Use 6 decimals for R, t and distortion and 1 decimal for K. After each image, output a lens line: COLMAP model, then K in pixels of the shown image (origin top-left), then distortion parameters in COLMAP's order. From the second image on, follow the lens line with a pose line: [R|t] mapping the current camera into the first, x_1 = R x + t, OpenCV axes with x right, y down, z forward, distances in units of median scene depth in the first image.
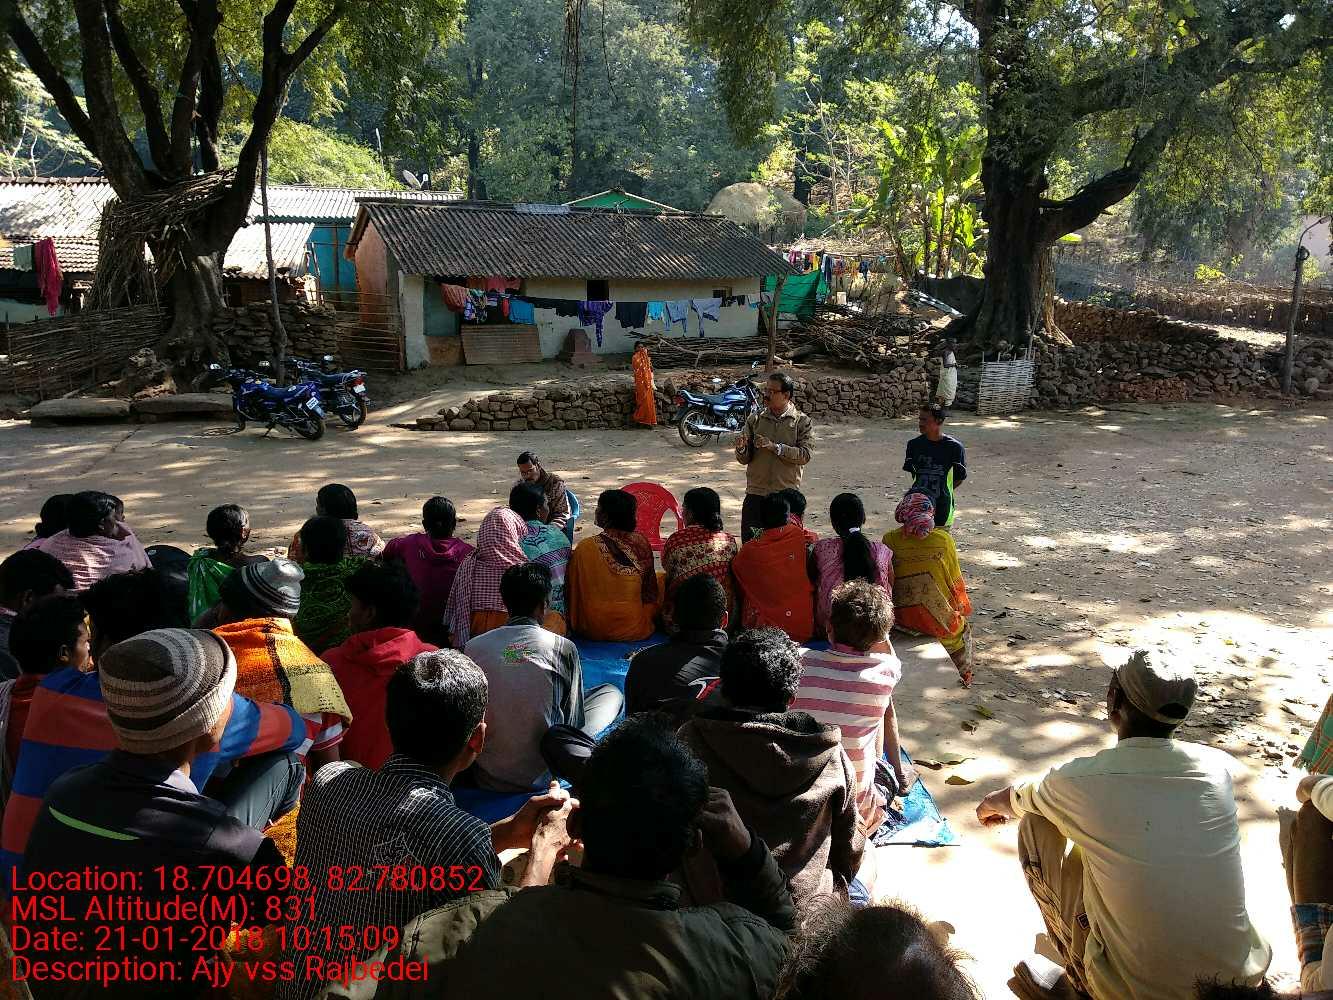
lens RADIAL K [[1028.1, 0, 661.4], [0, 1028.1, 501.3], [0, 0, 1]] dist [0.038023, -0.042494]
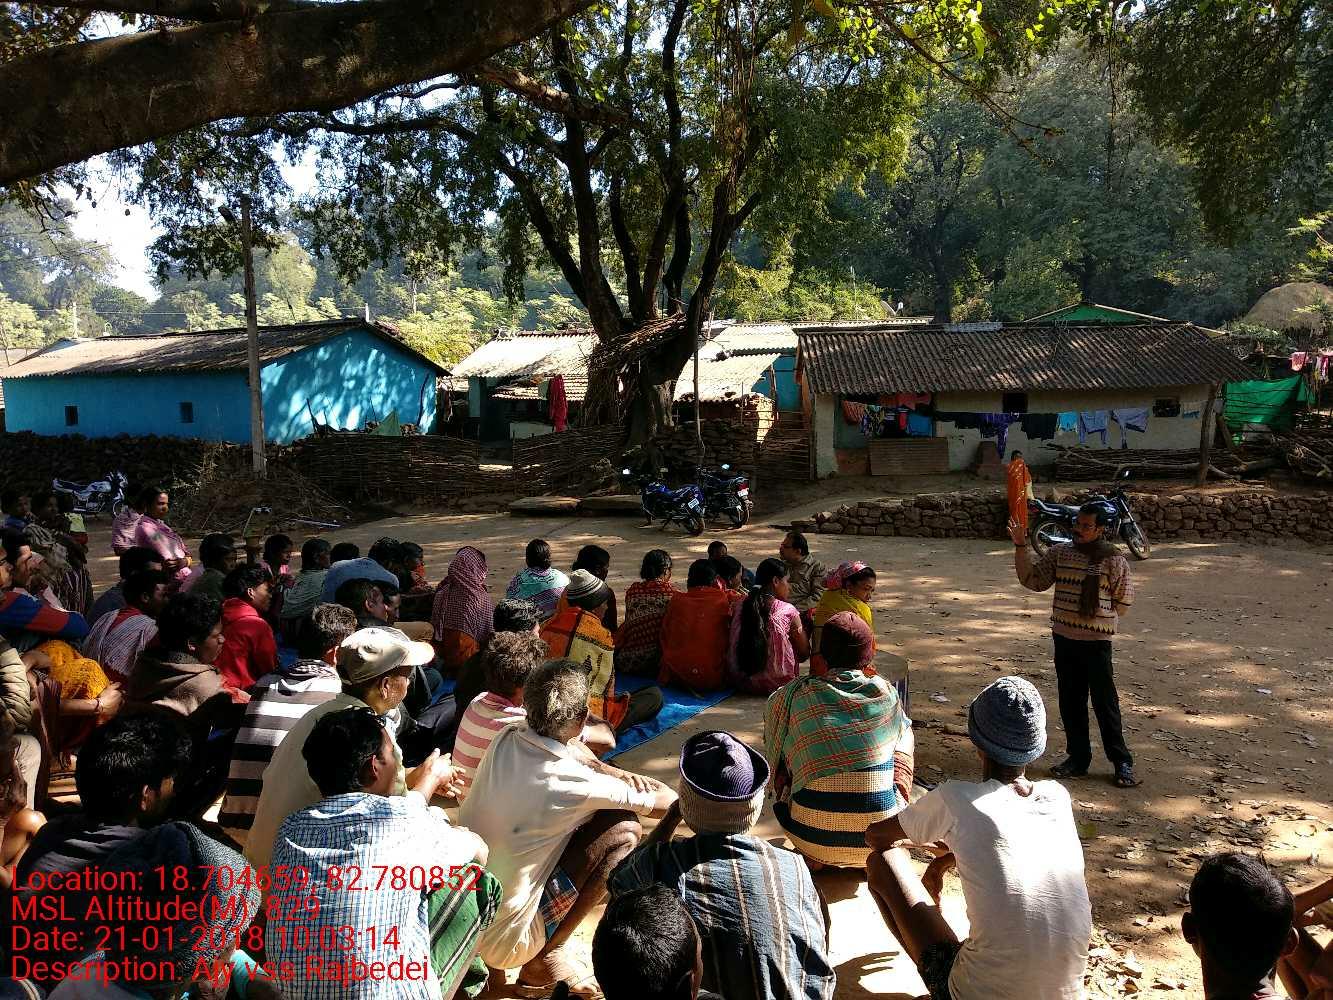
lens RADIAL K [[1028.1, 0, 667.3], [0, 1028.1, 503.8], [0, 0, 1]] dist [0.038023, -0.042494]
pose [[0.854955, 0.024905, -0.518104, 0.185171], [-0.084531, 0.992184, -0.091795, 0.011858], [0.511768, 0.122277, 0.850377, -0.006516]]
